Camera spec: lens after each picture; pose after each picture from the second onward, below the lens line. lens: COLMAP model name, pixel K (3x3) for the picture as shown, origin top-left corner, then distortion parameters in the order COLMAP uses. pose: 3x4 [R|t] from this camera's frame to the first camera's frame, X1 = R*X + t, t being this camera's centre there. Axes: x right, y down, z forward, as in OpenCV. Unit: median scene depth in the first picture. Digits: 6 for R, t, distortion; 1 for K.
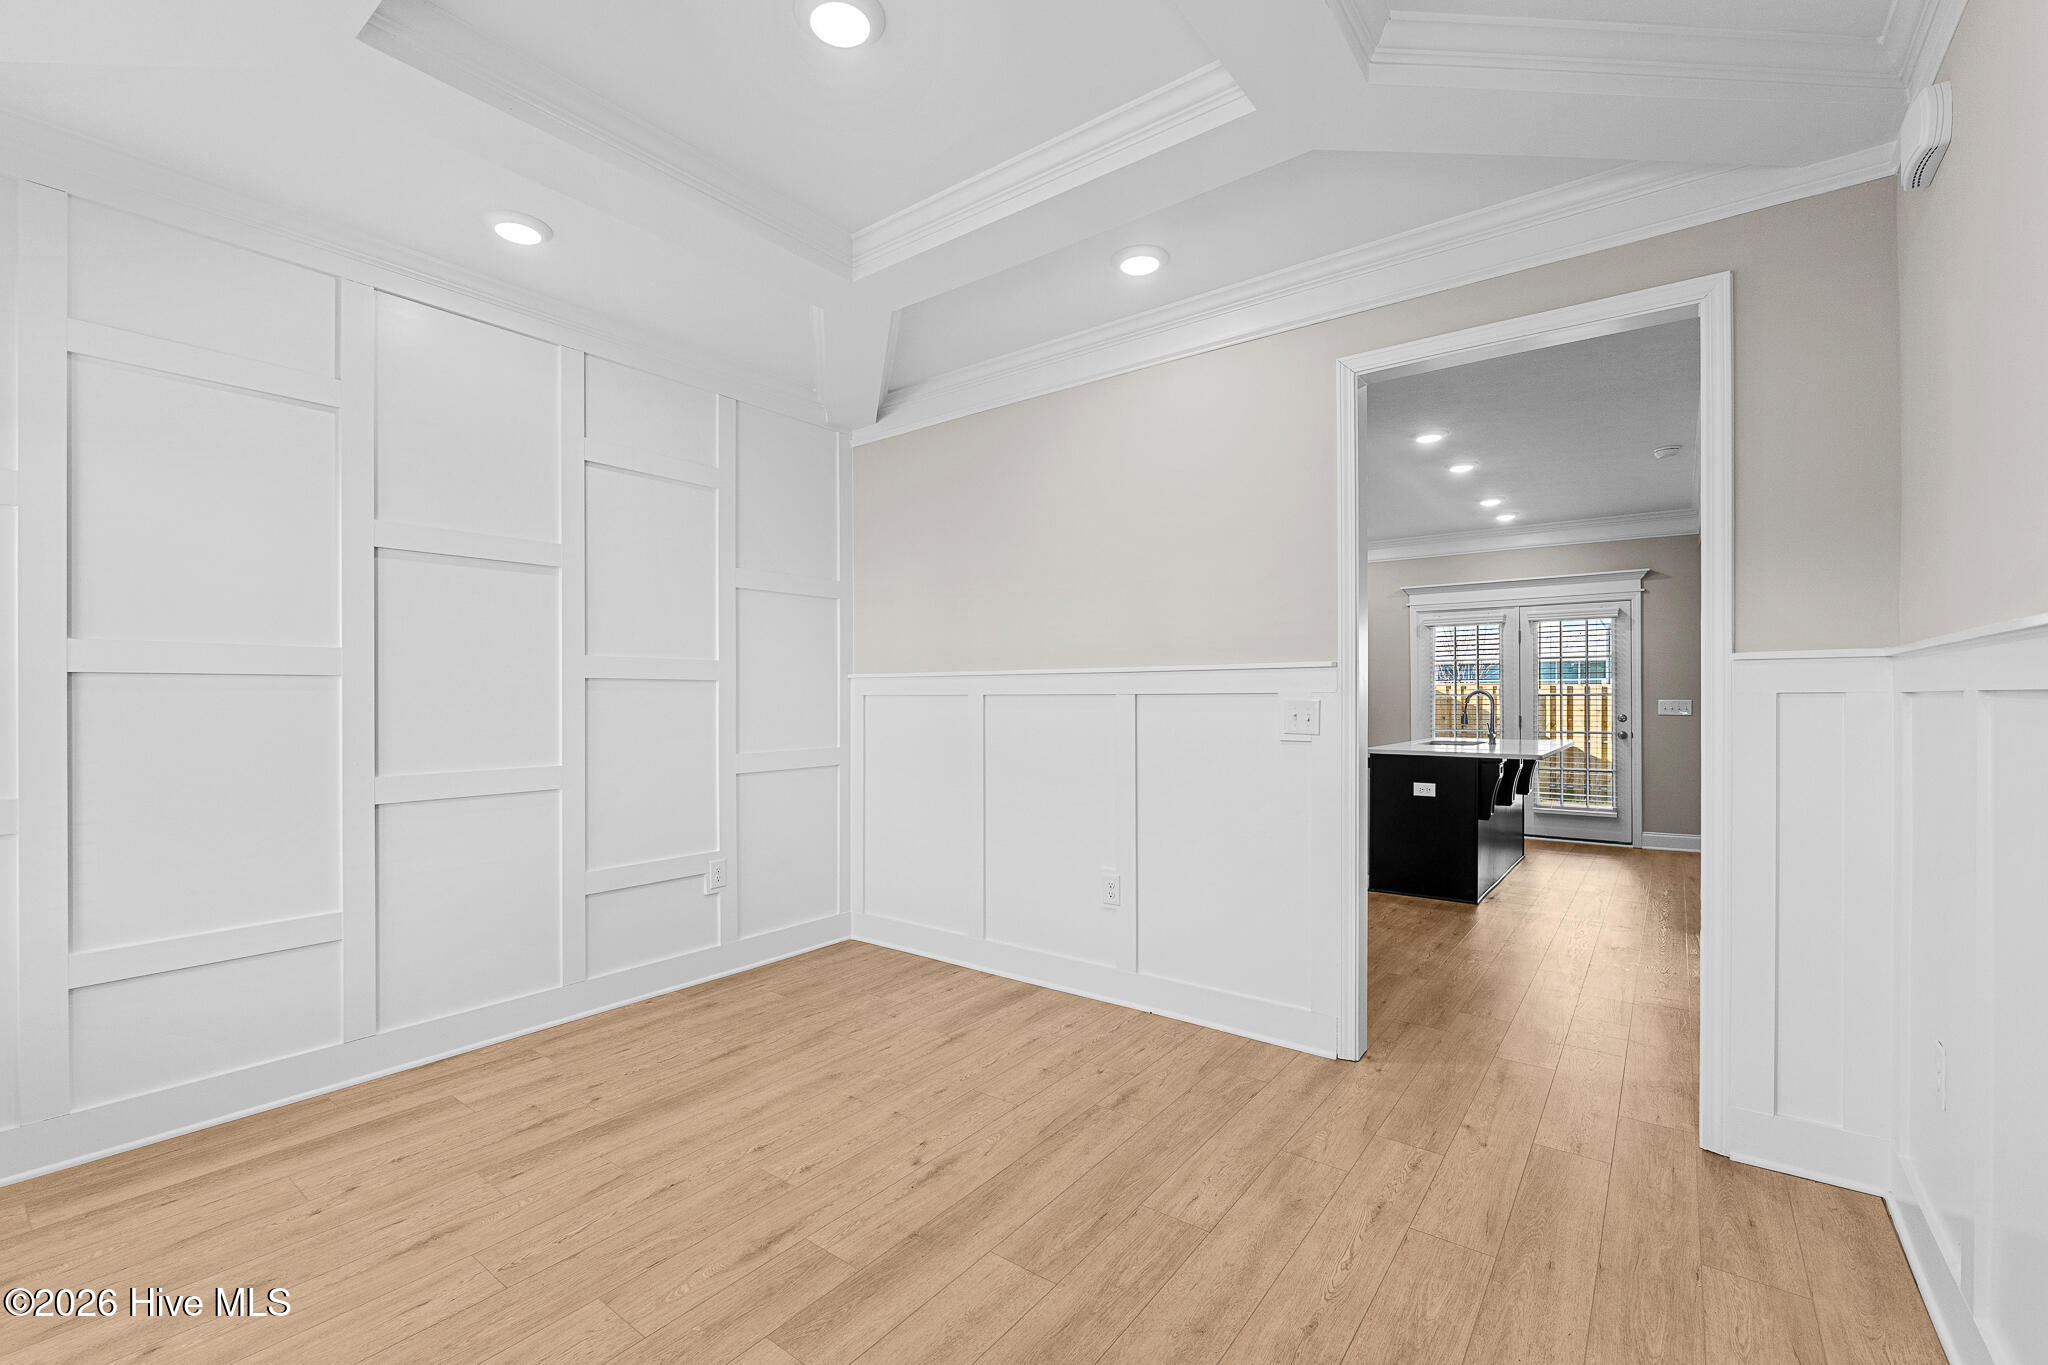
lens RADIAL K [[869.8, 0, 1002.6], [0, 869.8, 682.4], [0, 0, 1]] dist [-0.004097, -0.000299]
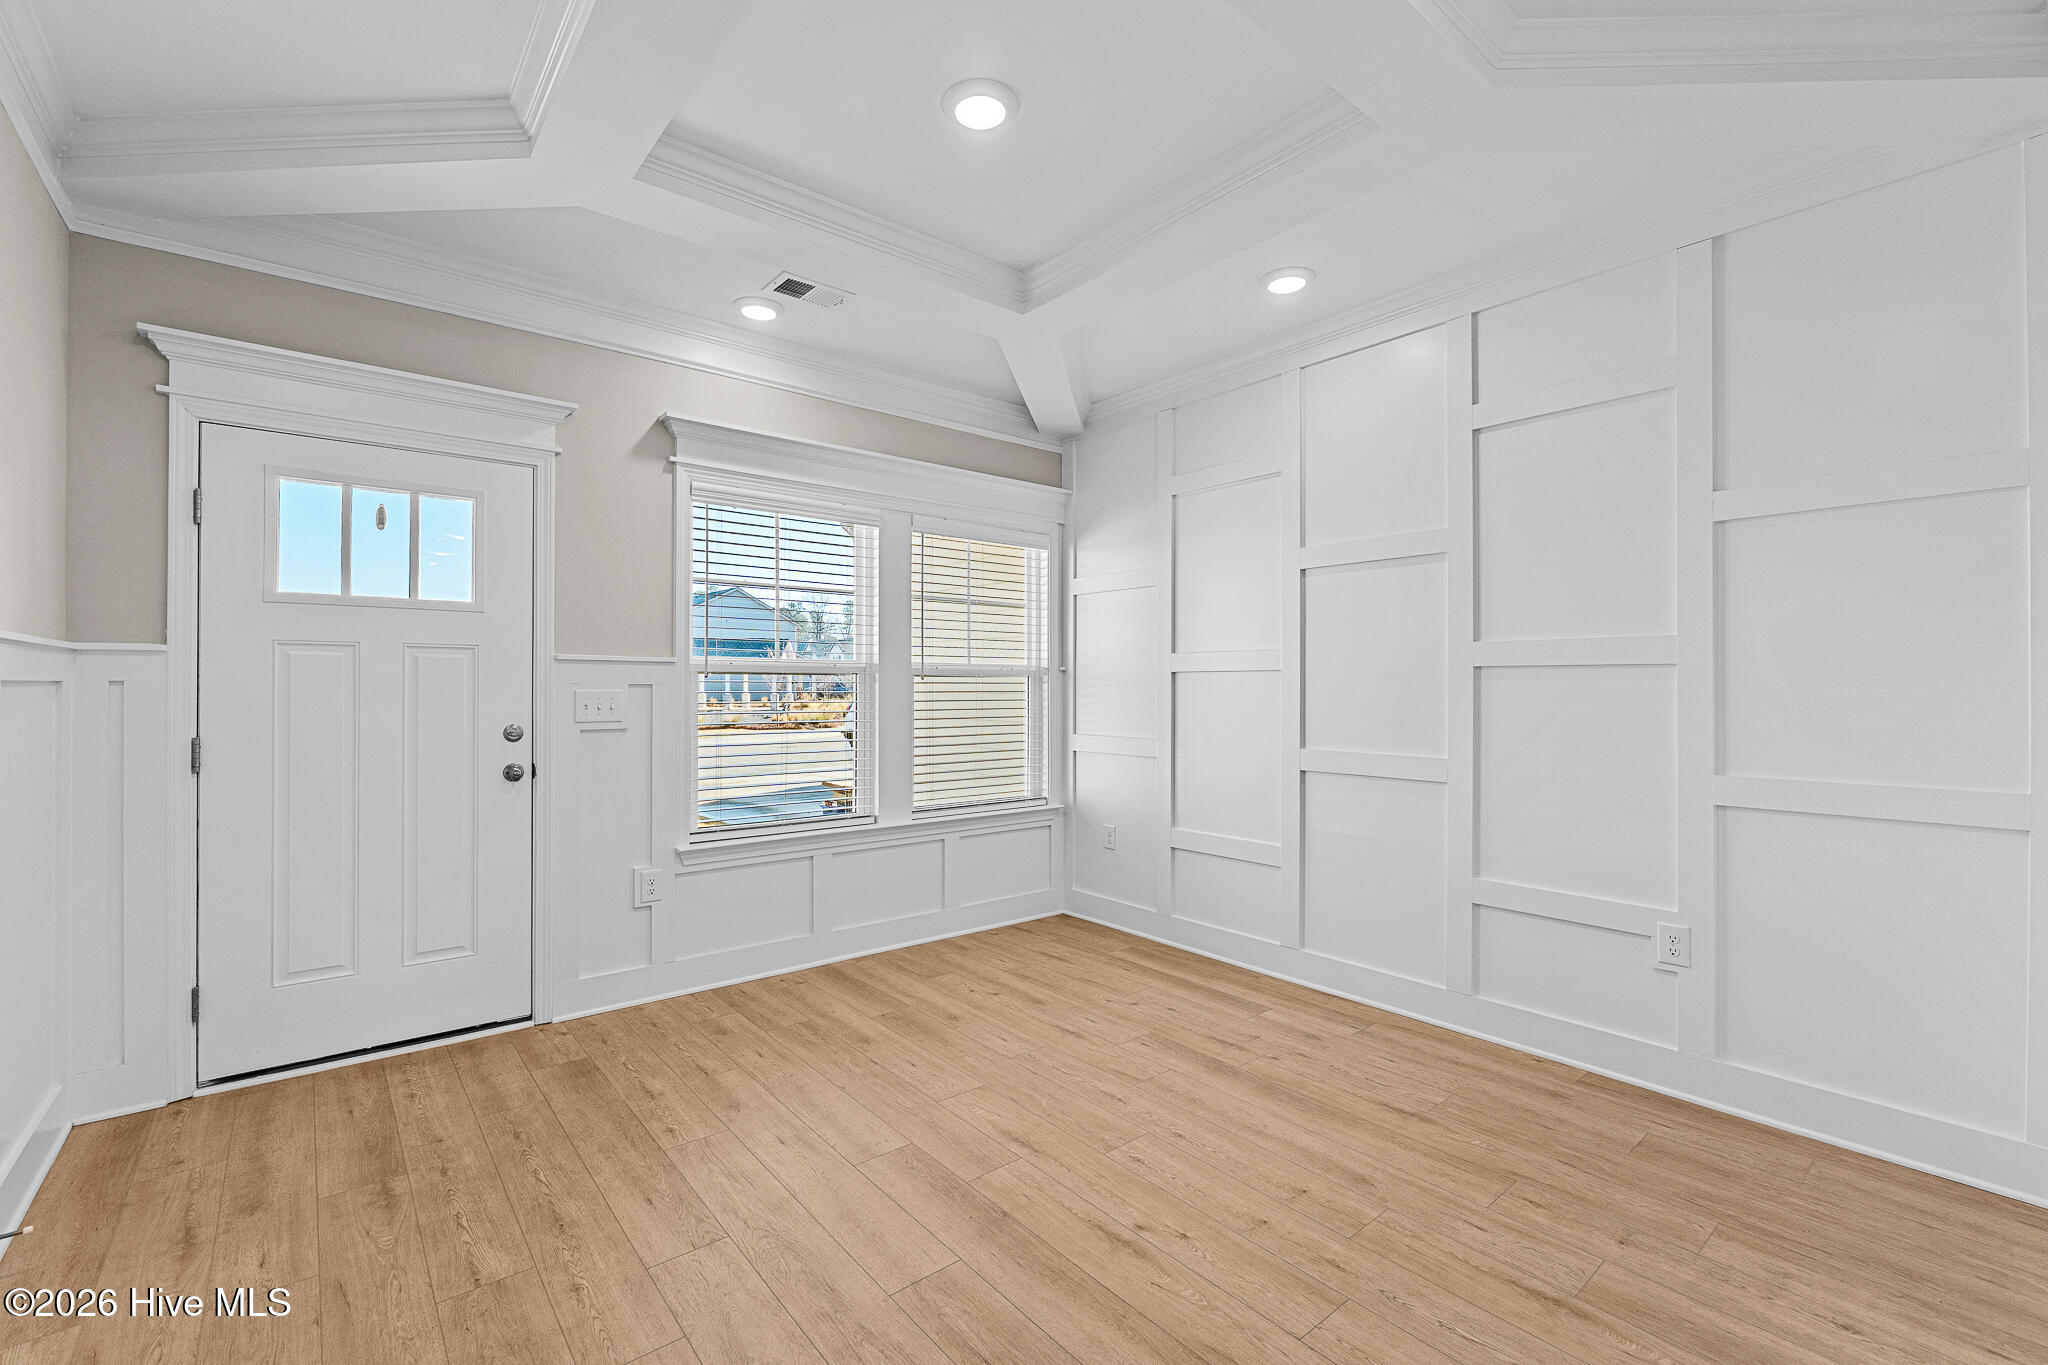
lens RADIAL K [[869.8, 0, 1002.6], [0, 869.8, 682.4], [0, 0, 1]] dist [-0.004097, -0.000299]
pose [[-0.232024, -0.004971, -0.972697, 0.669354], [0.013256, 0.999878, -0.008272, 0.016317], [0.972620, -0.014814, -0.231930, 0.933249]]
